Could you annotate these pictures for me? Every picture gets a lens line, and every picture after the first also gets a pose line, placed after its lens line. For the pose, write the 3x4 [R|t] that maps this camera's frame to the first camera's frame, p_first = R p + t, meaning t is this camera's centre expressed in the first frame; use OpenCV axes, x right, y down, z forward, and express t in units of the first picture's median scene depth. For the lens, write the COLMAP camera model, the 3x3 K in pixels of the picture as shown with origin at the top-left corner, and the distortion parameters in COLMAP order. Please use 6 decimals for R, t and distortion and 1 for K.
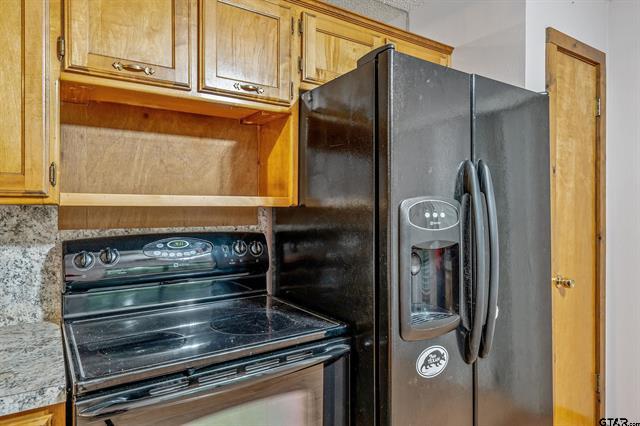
lens RADIAL K [[403.5, 0, 323.8], [0, 403.5, 208.3], [0, 0, 1]] dist [-0.000844, -0.000461]
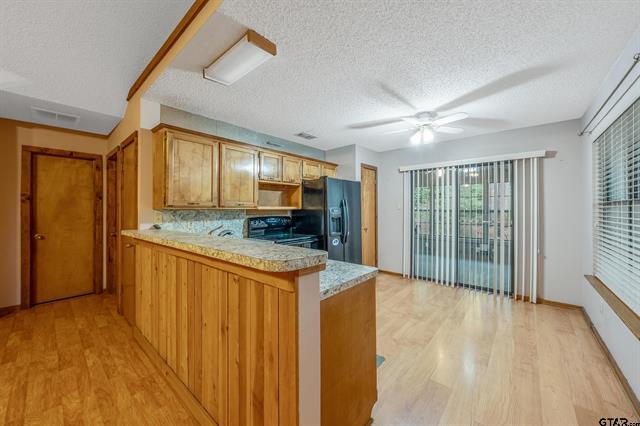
lens RADIAL K [[237.1, 0, 318.2], [0, 237.1, 210.3], [0, 0, 1]] dist [-0.000355, -0.000078]
pose [[0.969219, -0.005512, 0.246140, -0.522871], [0.004707, 0.999981, 0.003861, -0.002675], [-0.246157, -0.002584, 0.969227, -1.407388]]
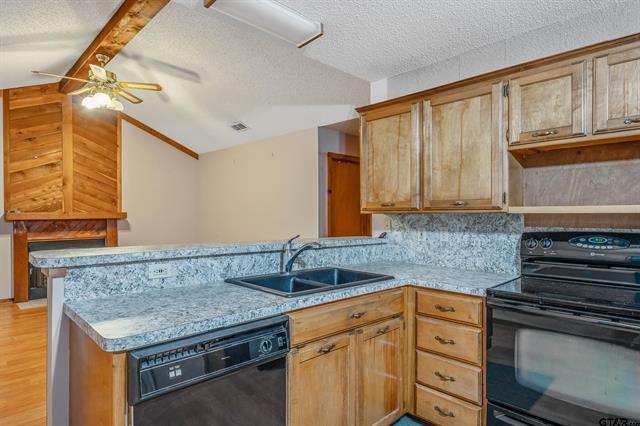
lens RADIAL K [[364.8, 0, 317.1], [0, 364.8, 213.9], [0, 0, 1]] dist [0.004232, 0.000499]
pose [[0.174967, -0.003444, -0.984568, 0.772116], [0.000381, 0.999994, -0.003431, 0.001727], [0.984574, 0.000225, 0.174967, -0.202333]]
